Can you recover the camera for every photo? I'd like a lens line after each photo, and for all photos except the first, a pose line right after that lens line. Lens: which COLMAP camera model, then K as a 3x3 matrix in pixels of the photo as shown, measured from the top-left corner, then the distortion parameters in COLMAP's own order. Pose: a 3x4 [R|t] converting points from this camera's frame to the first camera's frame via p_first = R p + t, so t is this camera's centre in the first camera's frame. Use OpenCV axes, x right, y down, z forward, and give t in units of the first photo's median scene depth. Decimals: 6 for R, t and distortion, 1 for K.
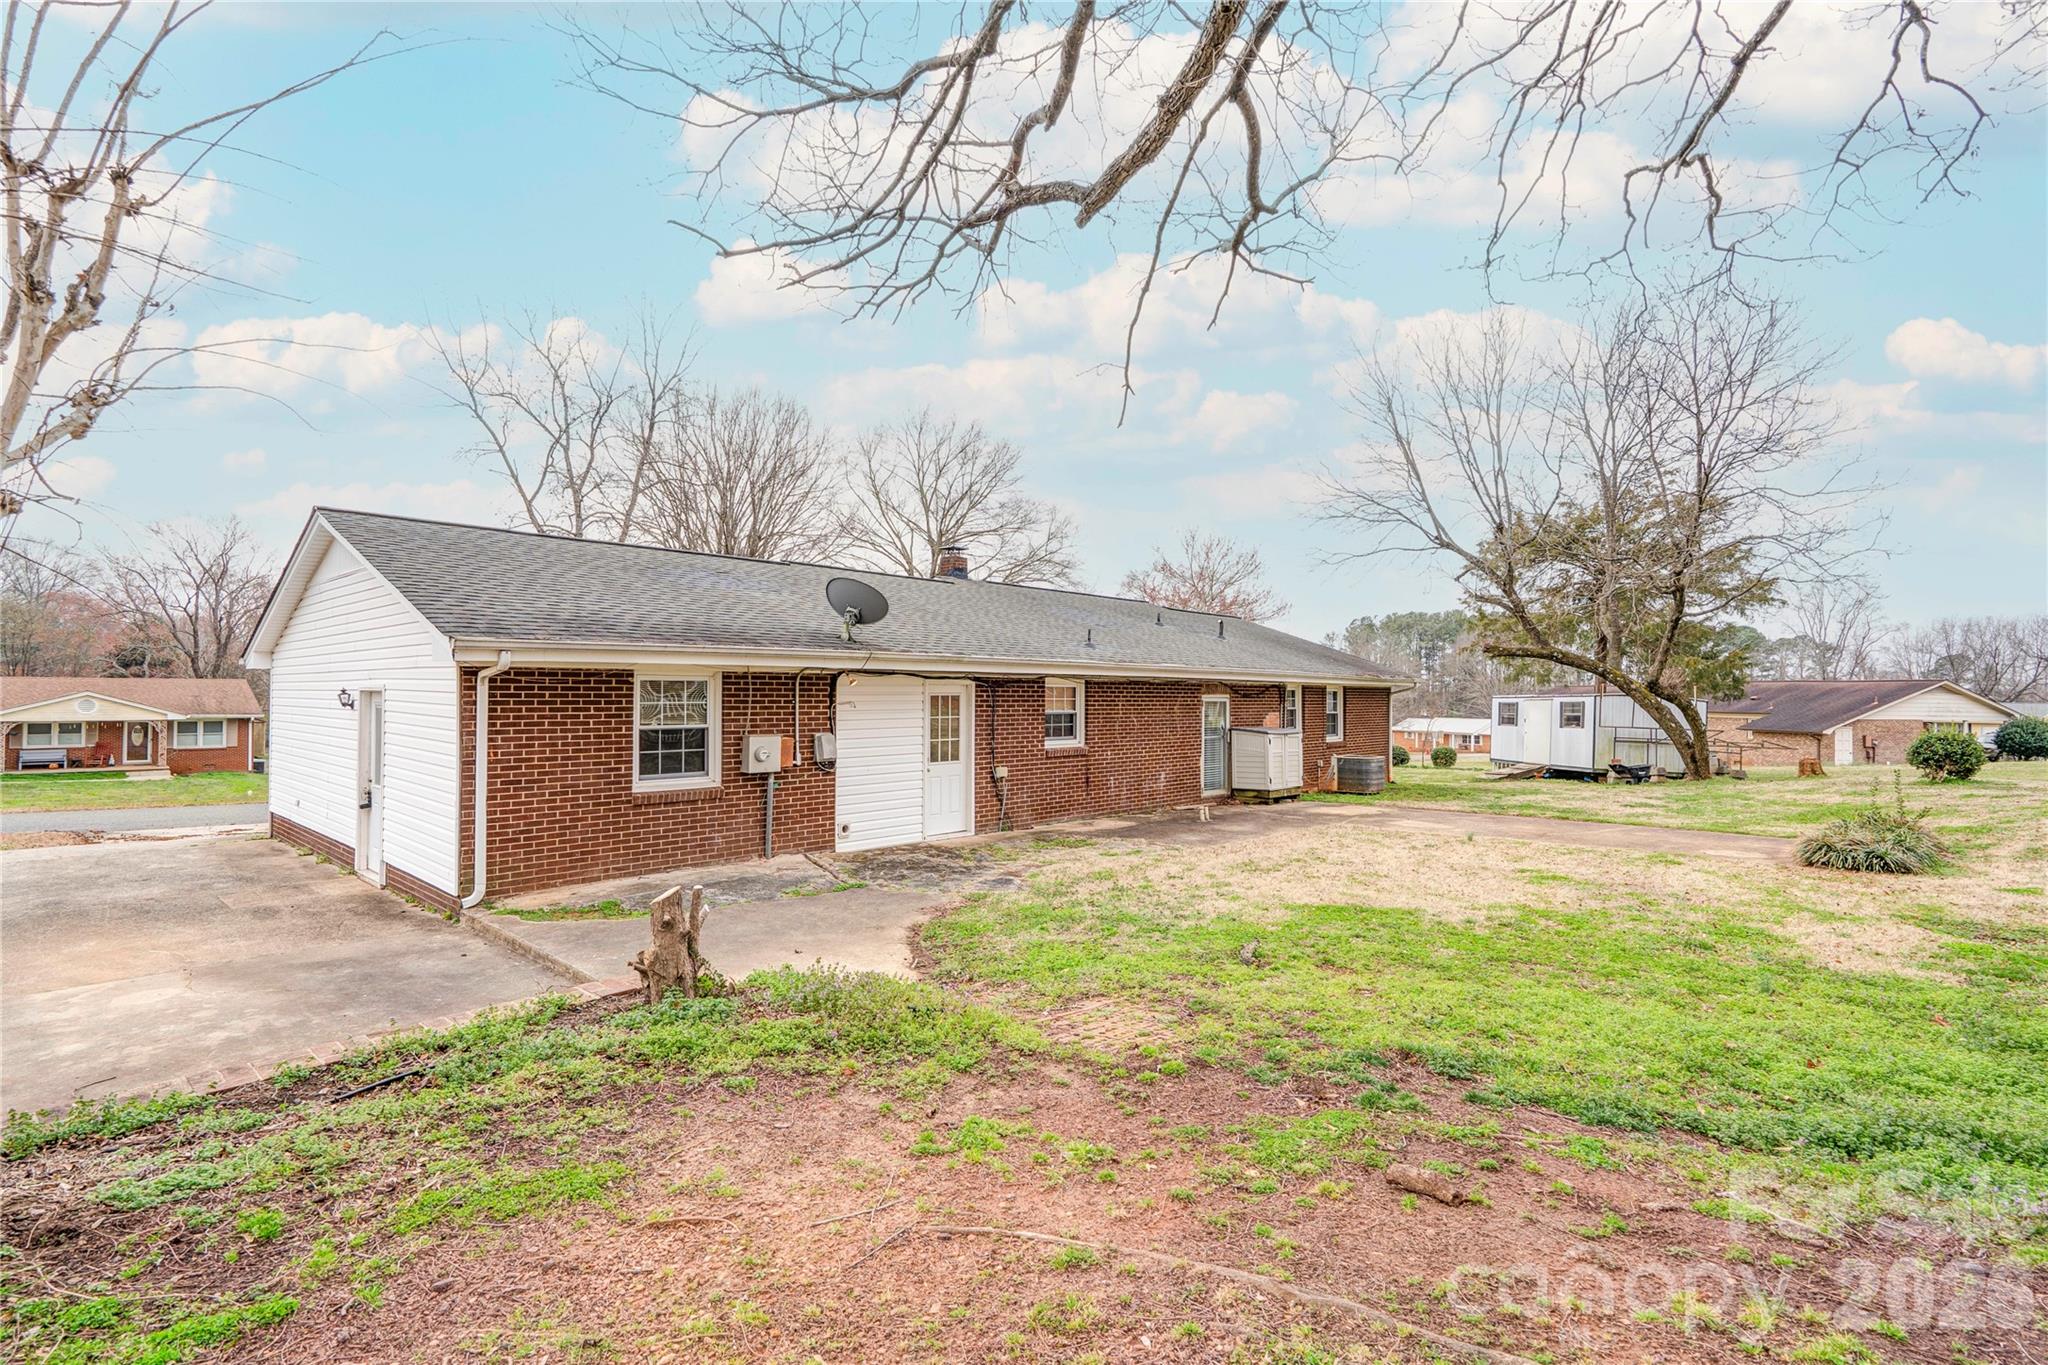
lens RADIAL K [[956.3, 0, 1025.8], [0, 956.3, 688.7], [0, 0, 1]] dist [0.010306, 0.005169]
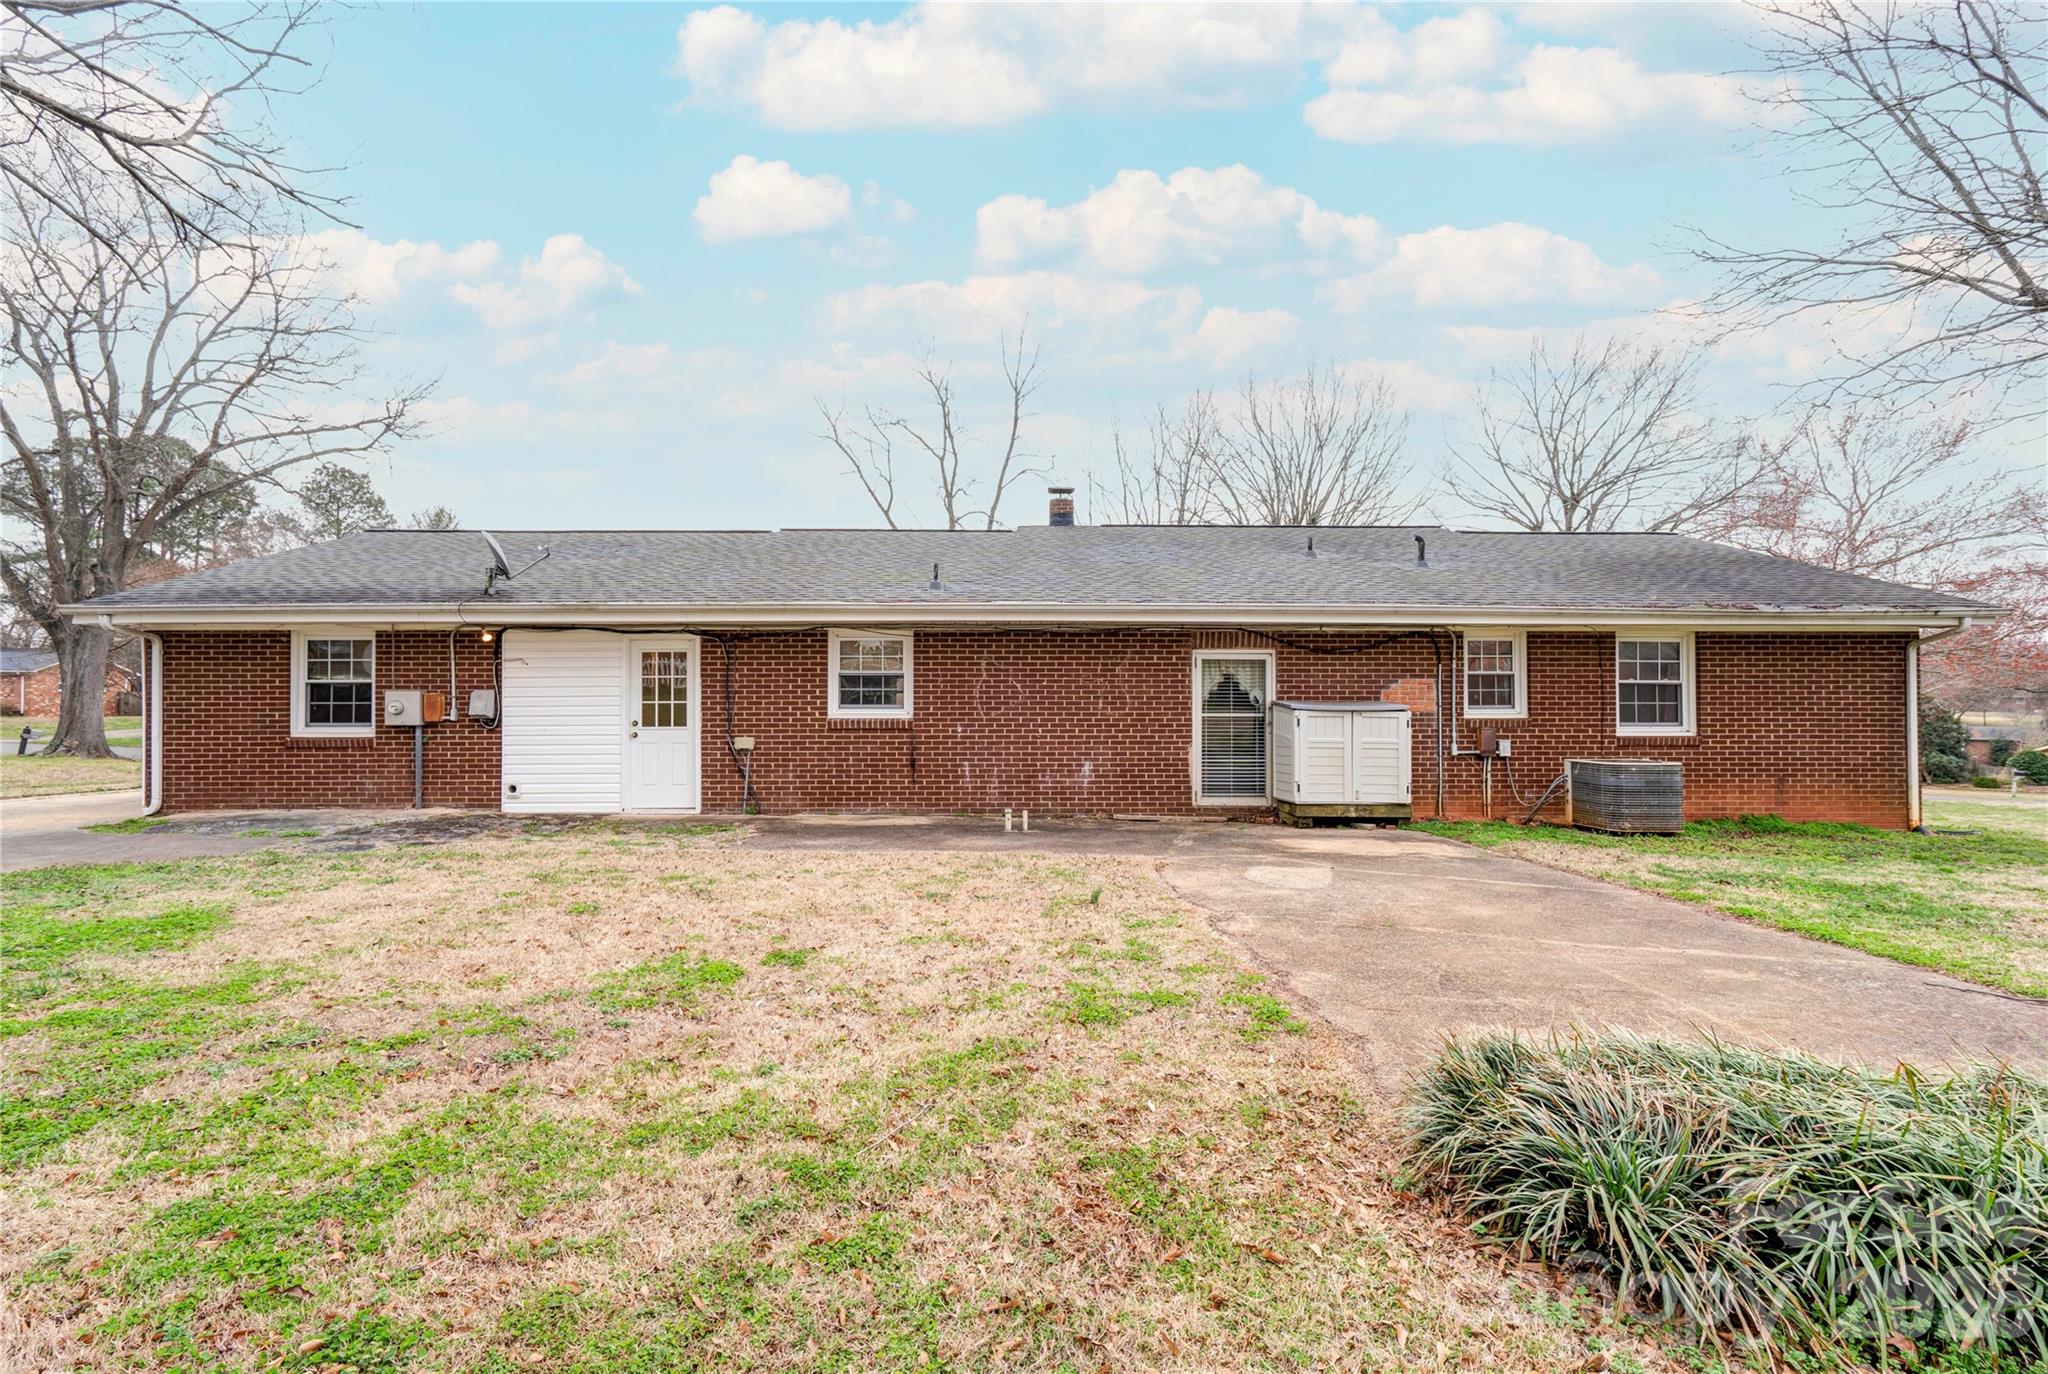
lens RADIAL K [[956.3, 0, 1024.3], [0, 956.3, 693.0], [0, 0, 1]] dist [0.010306, 0.005169]
pose [[0.694538, -0.002951, -0.719450, 0.783661], [0.008055, 0.999961, 0.003675, 0.044600], [0.719411, -0.008347, 0.694534, 0.628265]]
